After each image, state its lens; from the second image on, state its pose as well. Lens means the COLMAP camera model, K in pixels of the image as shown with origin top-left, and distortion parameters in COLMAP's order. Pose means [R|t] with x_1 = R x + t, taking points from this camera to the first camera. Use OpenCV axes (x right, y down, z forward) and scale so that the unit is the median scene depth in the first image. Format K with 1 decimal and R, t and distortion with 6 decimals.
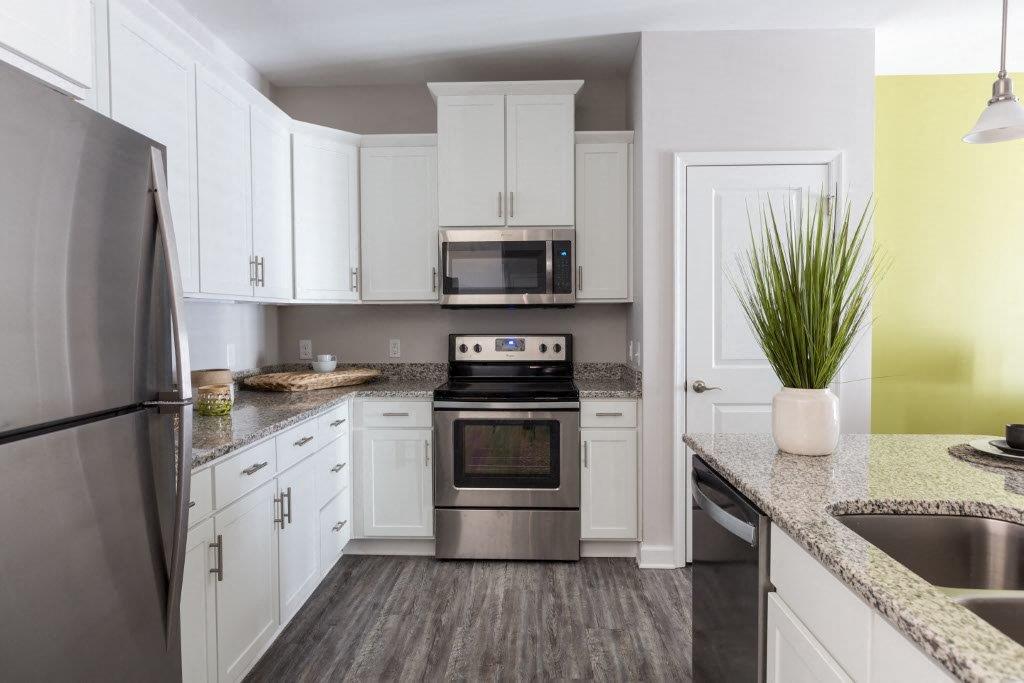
lens RADIAL K [[613.0, 0, 520.4], [0, 613.0, 337.7], [0, 0, 1]] dist [-0.005854, 0.000636]
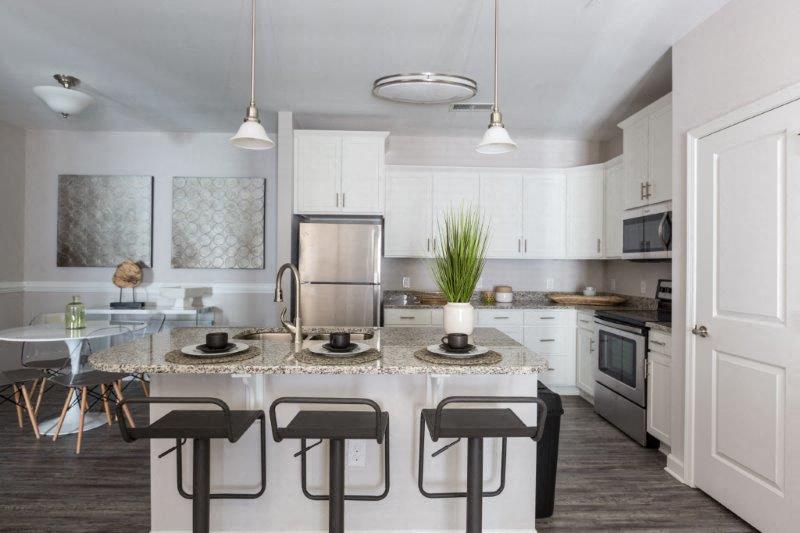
lens RADIAL K [[447.4, 0, 399.9], [0, 447.4, 266.8], [0, 0, 1]] dist [-0.014838, 0.005332]
pose [[0.040156, 0.013238, -0.999106, 1.051499], [-0.057277, 0.998299, 0.010925, -0.014420], [0.997550, 0.056787, 0.040846, 0.401381]]
